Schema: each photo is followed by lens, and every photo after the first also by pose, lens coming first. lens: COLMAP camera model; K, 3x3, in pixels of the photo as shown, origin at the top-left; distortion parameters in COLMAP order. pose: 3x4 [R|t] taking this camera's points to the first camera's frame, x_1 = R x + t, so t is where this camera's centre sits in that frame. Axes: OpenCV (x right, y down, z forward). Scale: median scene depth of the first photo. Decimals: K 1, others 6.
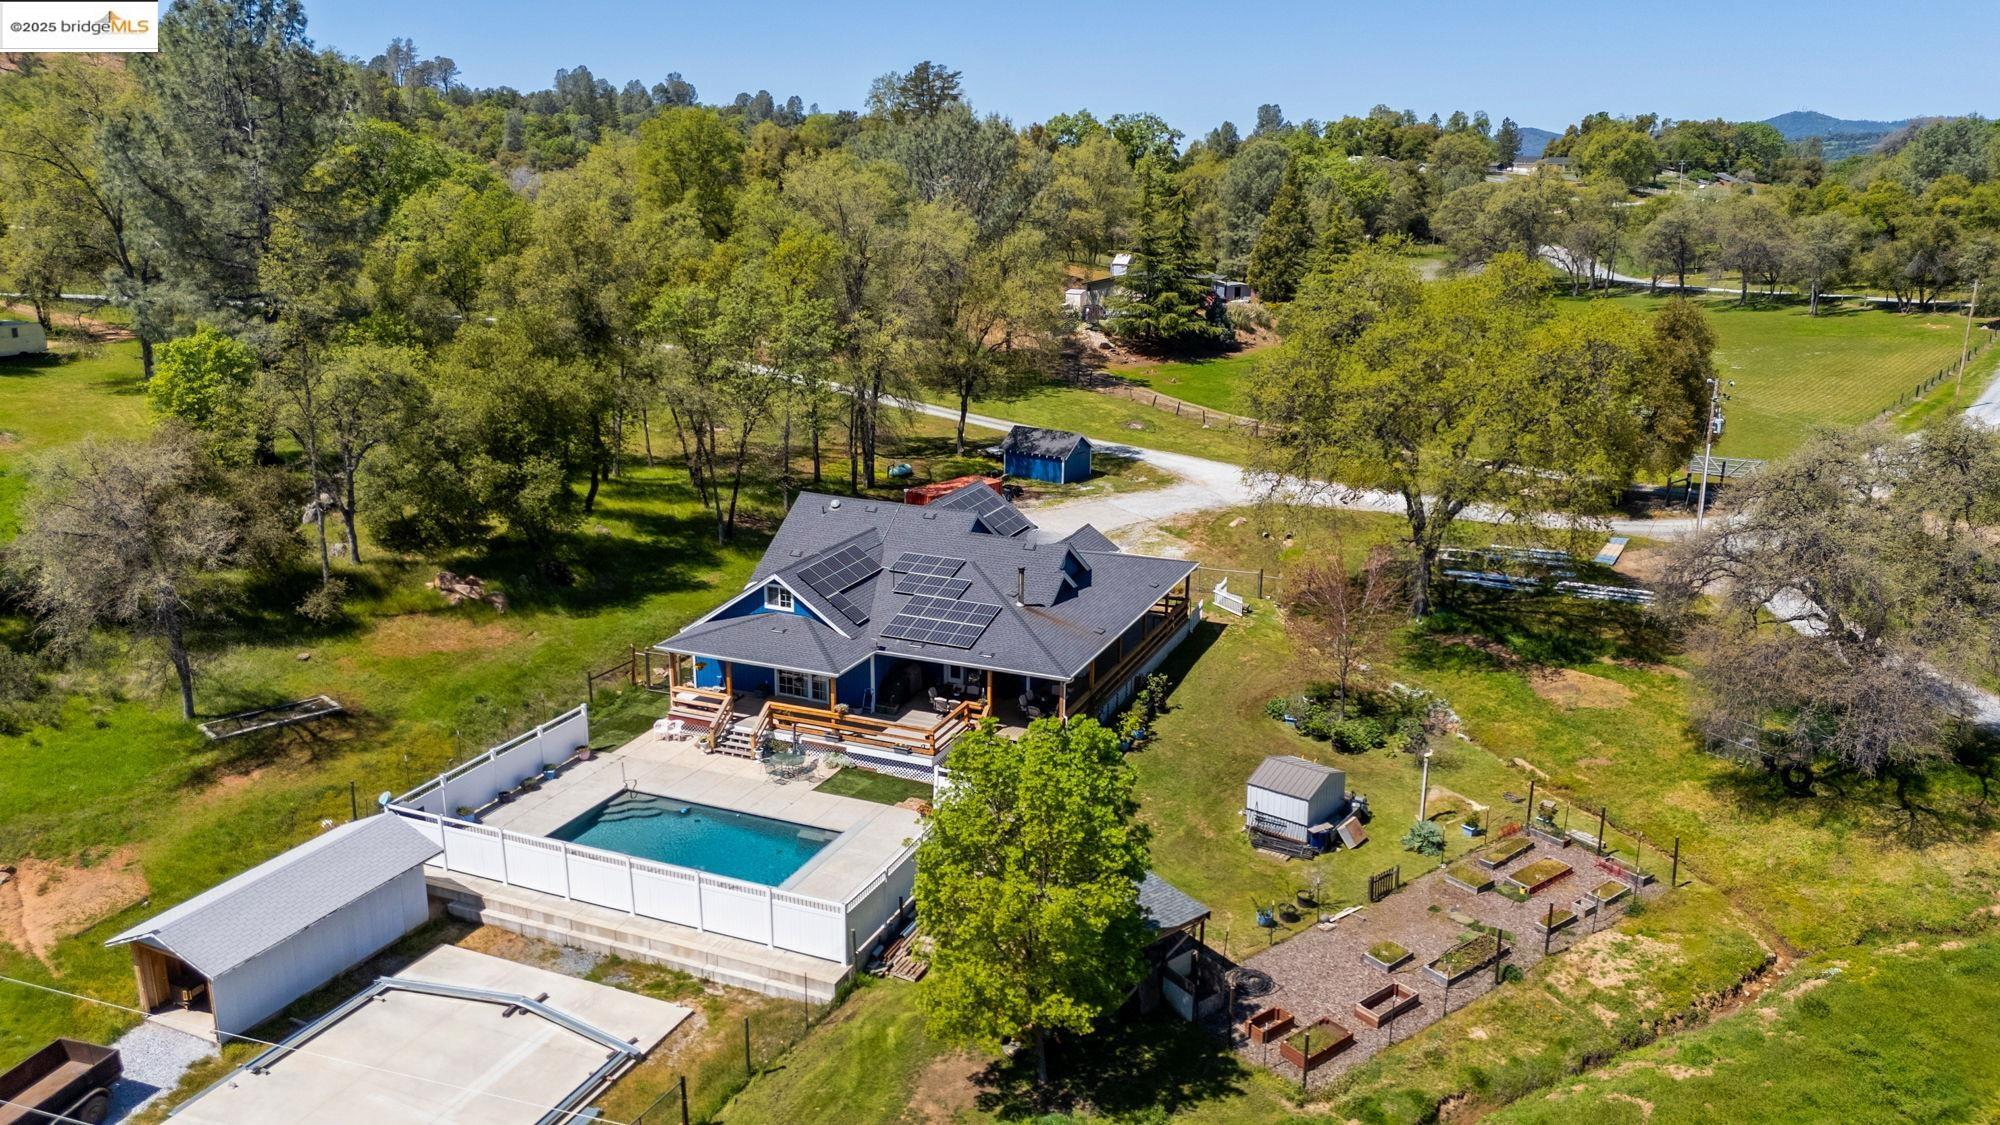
lens RADIAL K [[1466.5, 0, 1006.7], [0, 1466.5, 561.7], [0, 0, 1]] dist [0.042198, -0.000949]
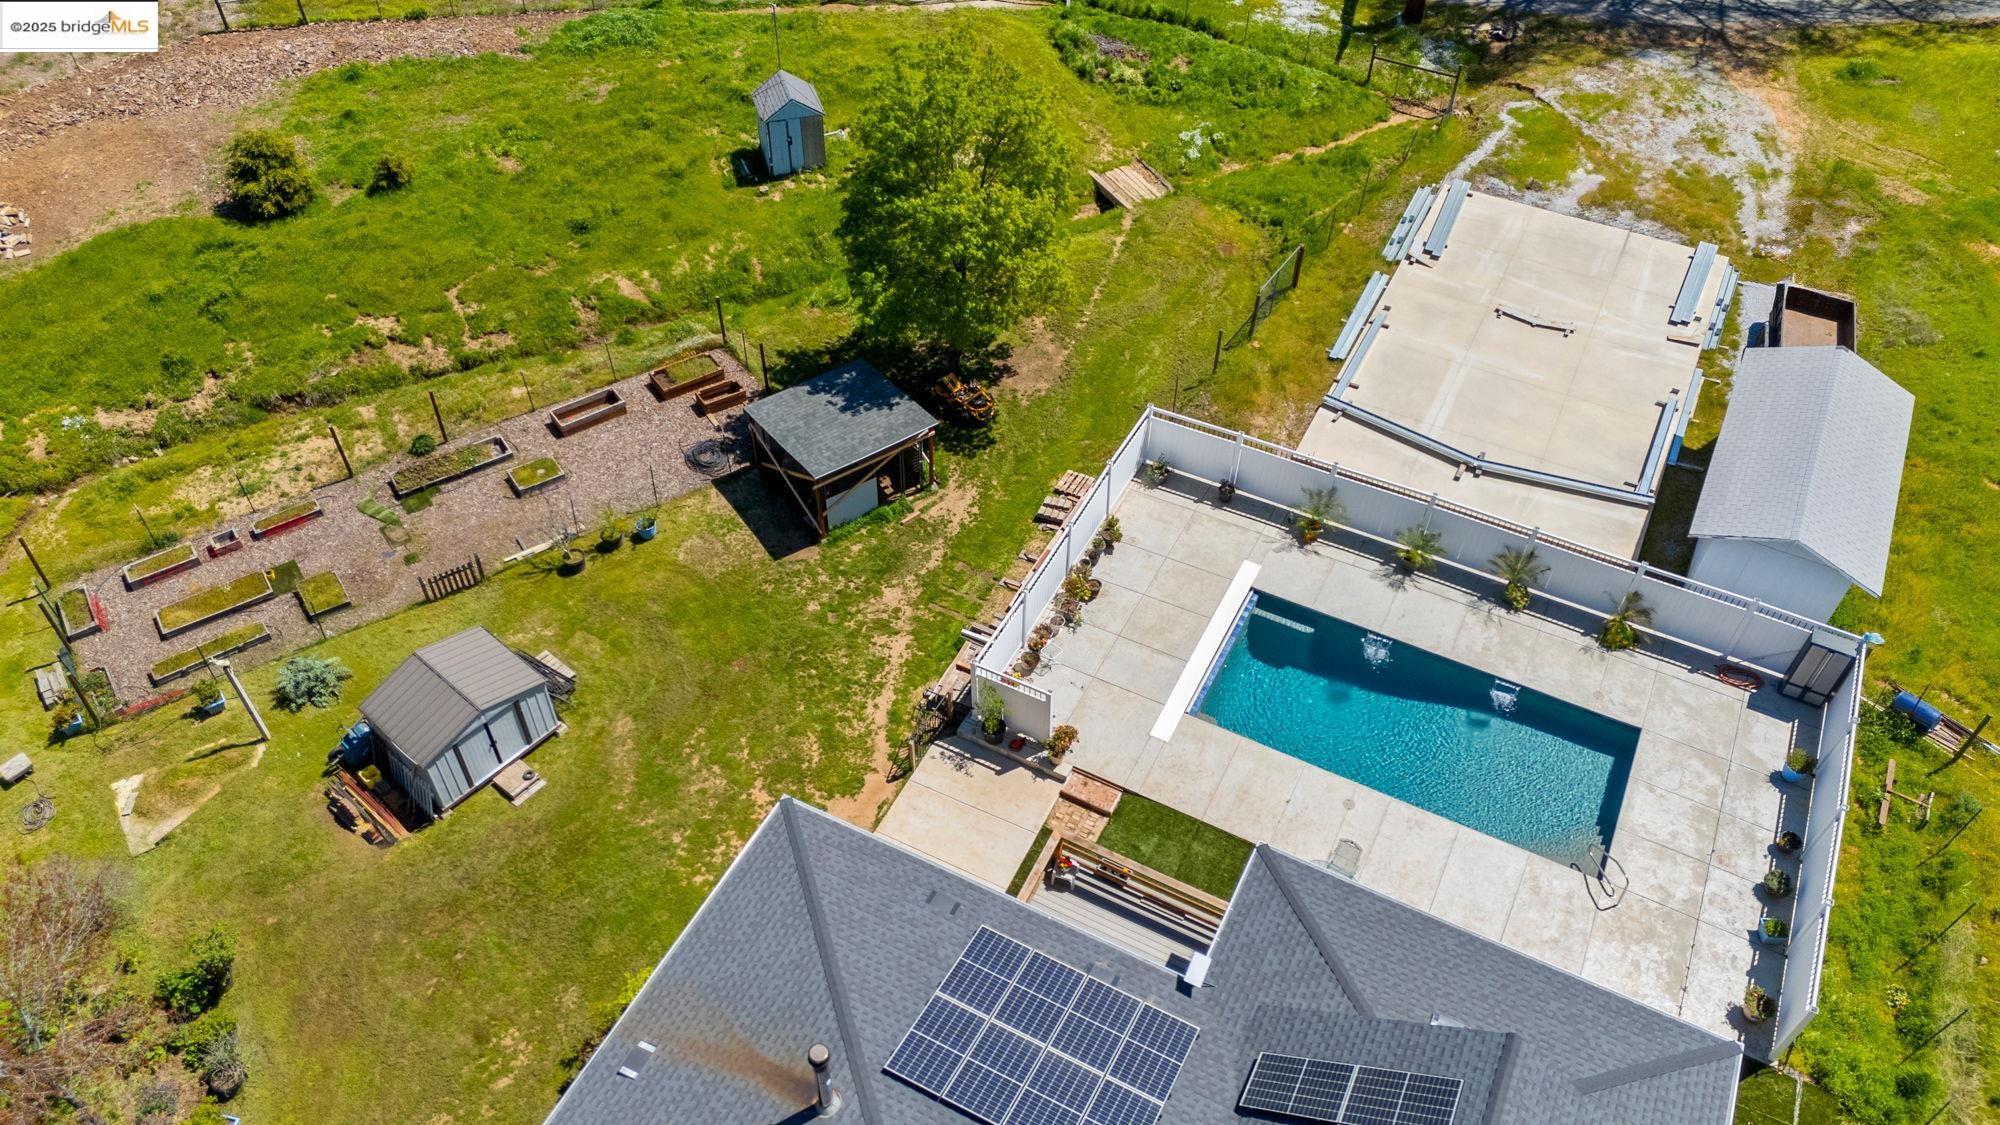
lens RADIAL K [[1466.5, 0, 1006.7], [0, 1466.5, 561.7], [0, 0, 1]] dist [0.042198, -0.000949]
pose [[-0.997735, -0.062174, 0.025688, -0.046922], [-0.005721, 0.458890, 0.888475, -0.477592], [-0.067028, 0.886315, -0.458206, 1.378335]]
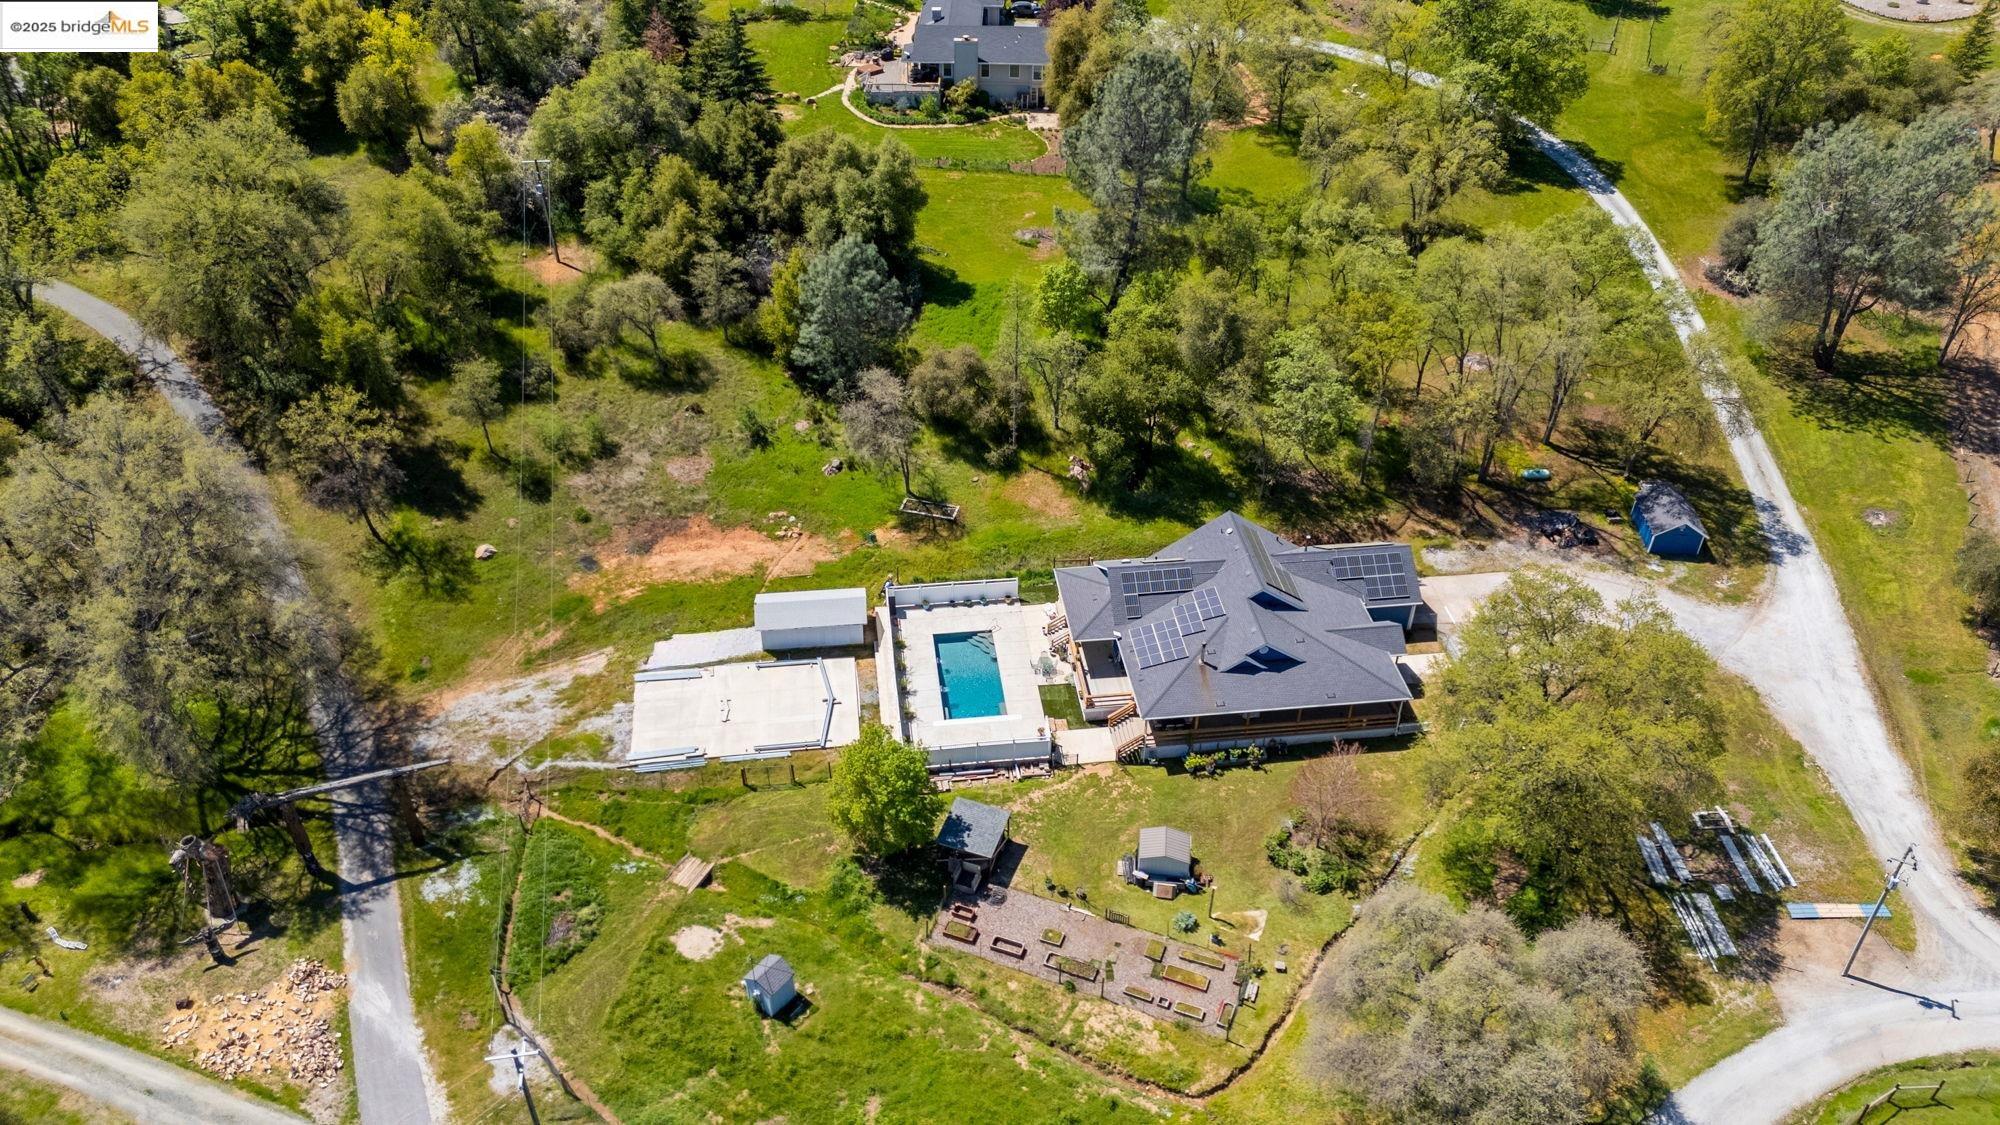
lens RADIAL K [[1466.5, 0, 1006.7], [0, 1466.5, 561.7], [0, 0, 1]] dist [0.042198, -0.000949]
pose [[0.505631, 0.520733, -0.687877, 1.260972], [-0.237843, 0.850544, 0.469047, -1.016661], [0.829318, -0.073558, 0.553914, -0.088885]]
